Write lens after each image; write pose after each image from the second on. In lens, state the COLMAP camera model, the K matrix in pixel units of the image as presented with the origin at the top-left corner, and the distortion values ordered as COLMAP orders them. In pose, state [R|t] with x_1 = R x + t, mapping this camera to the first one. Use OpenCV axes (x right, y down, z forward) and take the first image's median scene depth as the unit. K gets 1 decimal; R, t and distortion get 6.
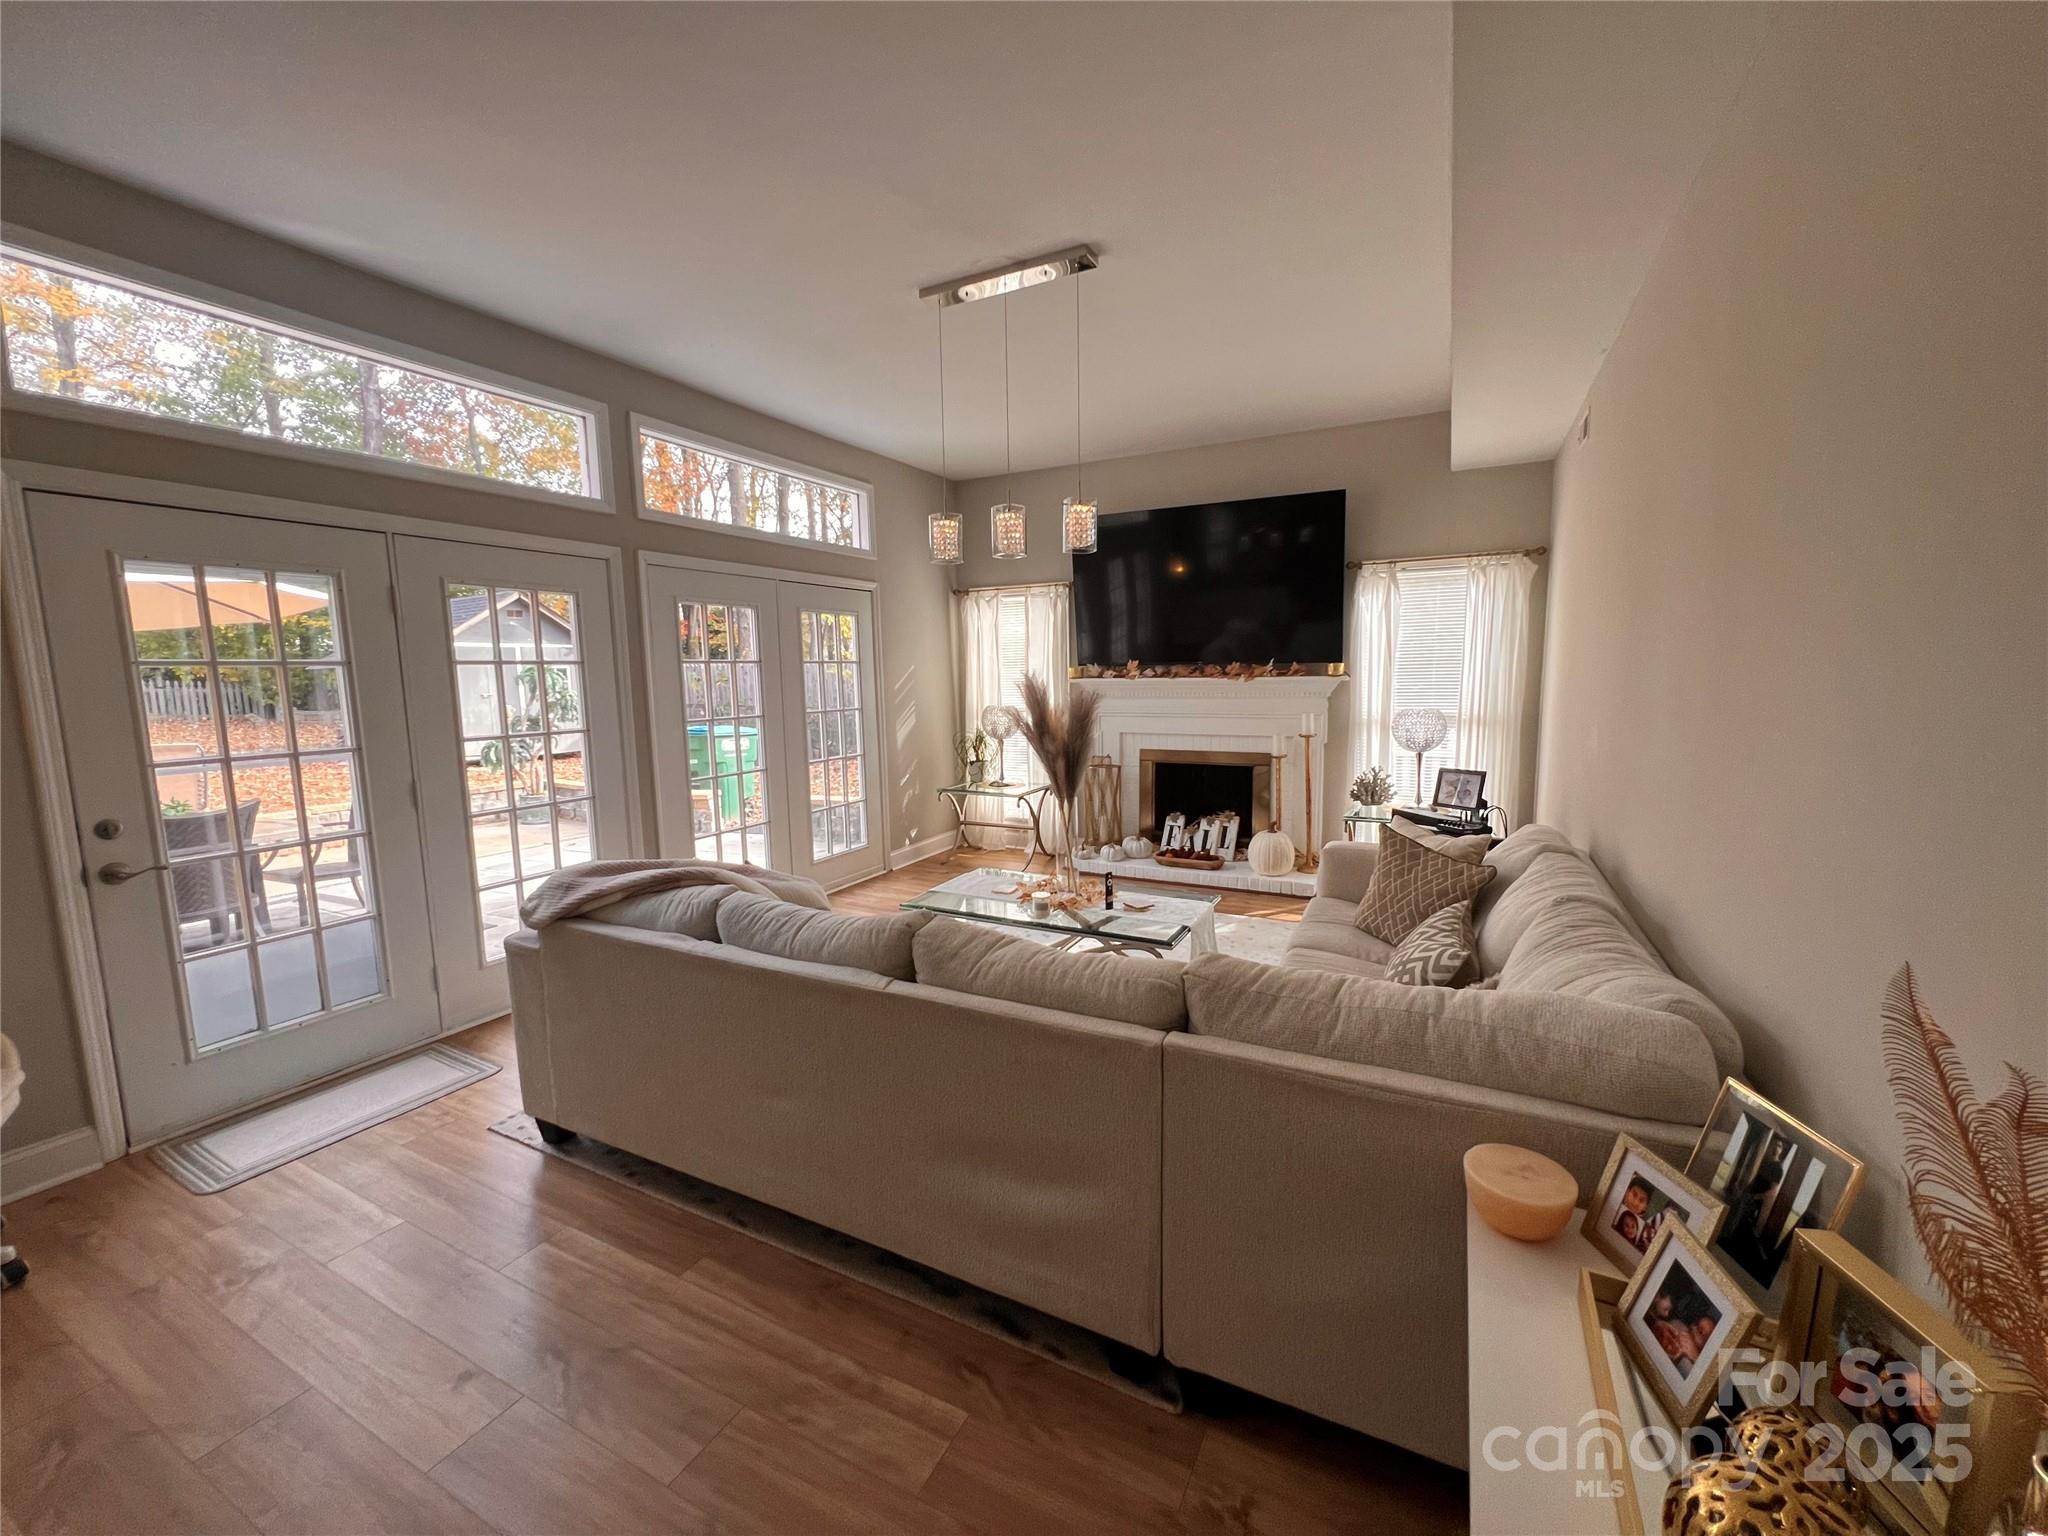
lens RADIAL K [[817.4, 0, 1022.3], [0, 817.4, 769.8], [0, 0, 1]] dist [-0.000885, 0.000039]
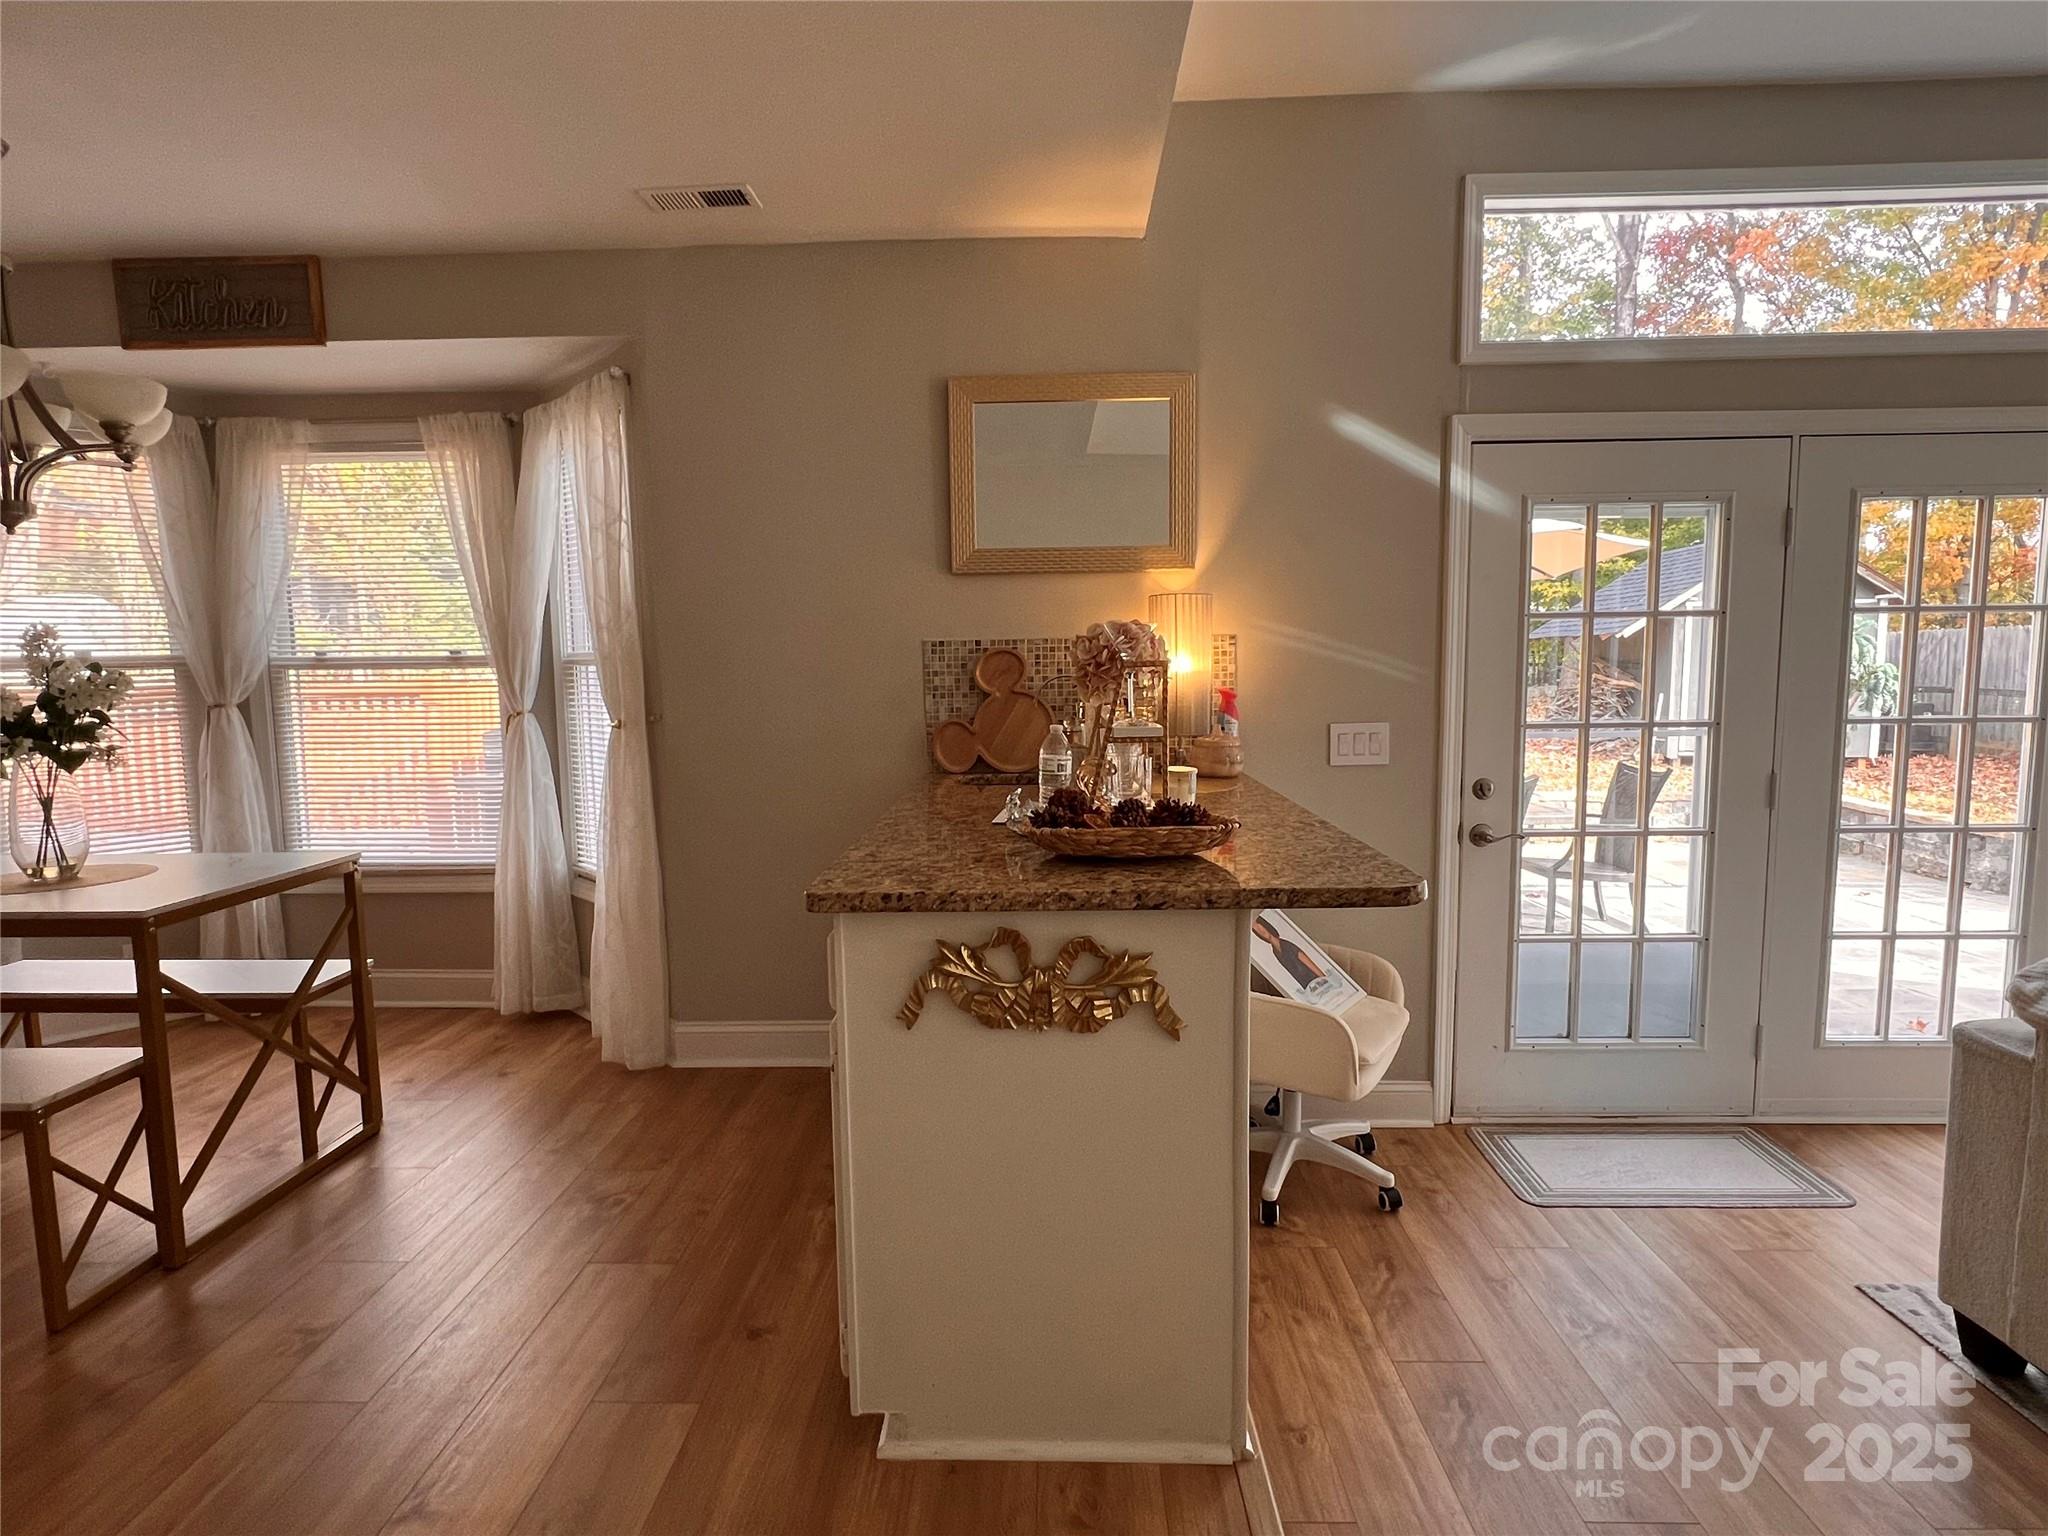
lens RADIAL K [[1097.5, 0, 1018.5], [0, 1097.5, 778.8], [0, 0, 1]] dist [-0.000623, -0.000554]
pose [[0.436303, 0.106486, -0.893477, -0.098625], [-0.104405, 0.992257, 0.067276, 0.015570], [0.893722, 0.063931, 0.444042, -0.031594]]
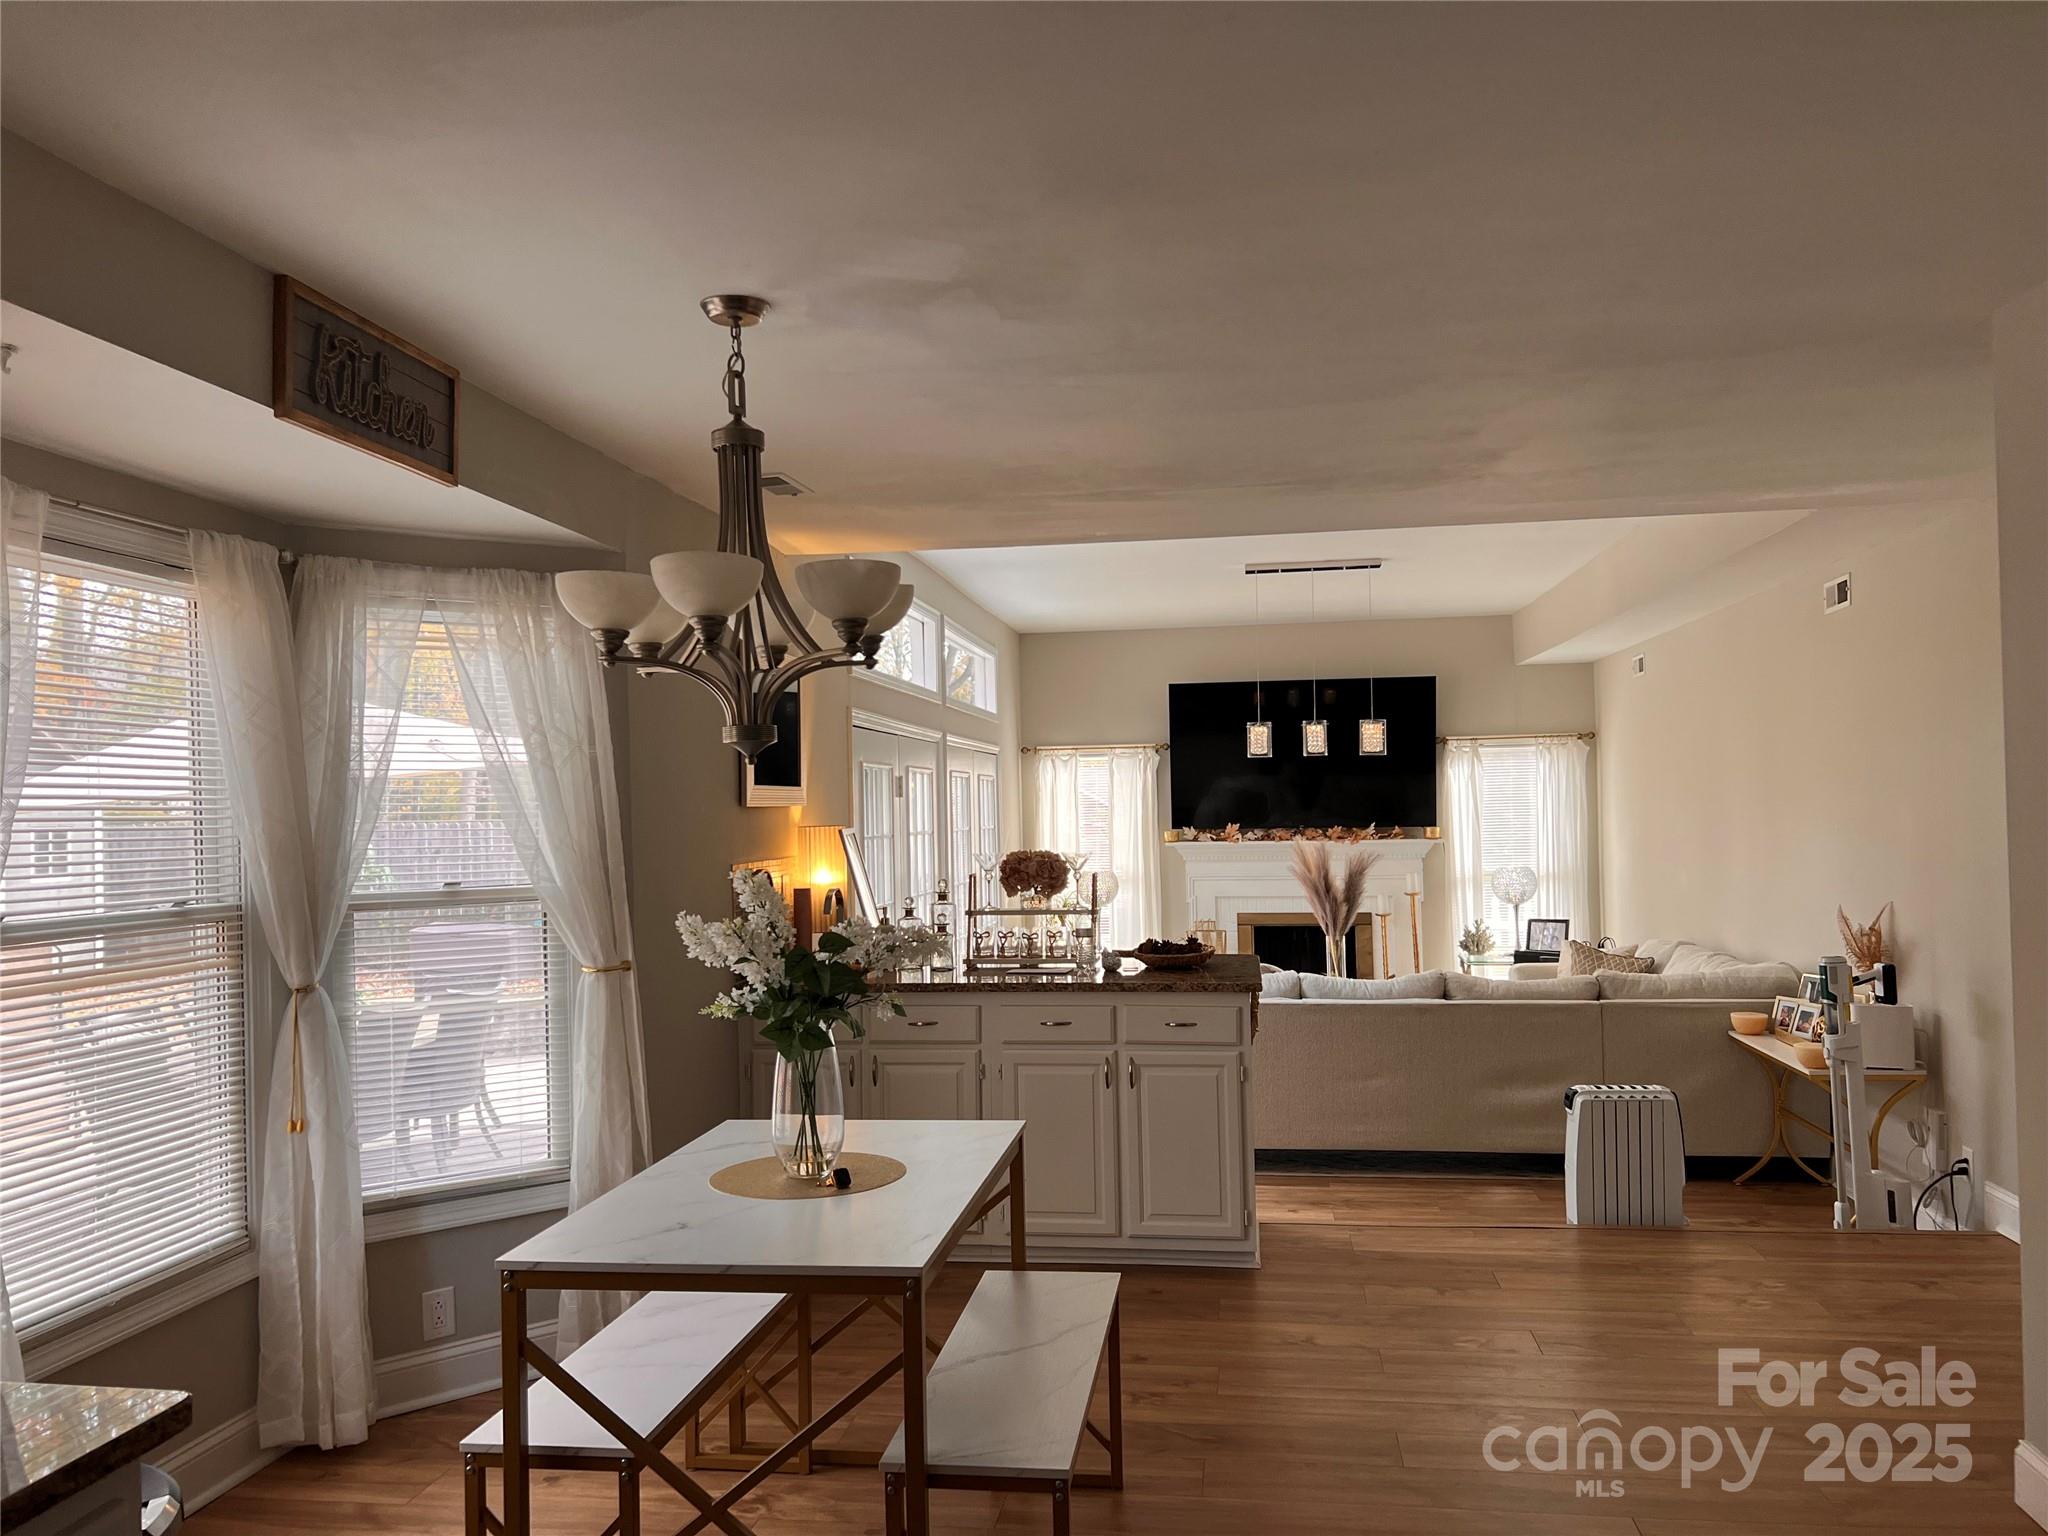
lens RADIAL K [[1540.2, 0, 1028.7], [0, 1540.2, 783.1], [0, 0, 1]] dist [0.112886, -0.192072]
pose [[0.942524, 0.004714, 0.334106, -0.852341], [0.044128, 0.989387, -0.138445, 0.078699], [-0.331213, 0.145231, 0.932312, -0.801165]]
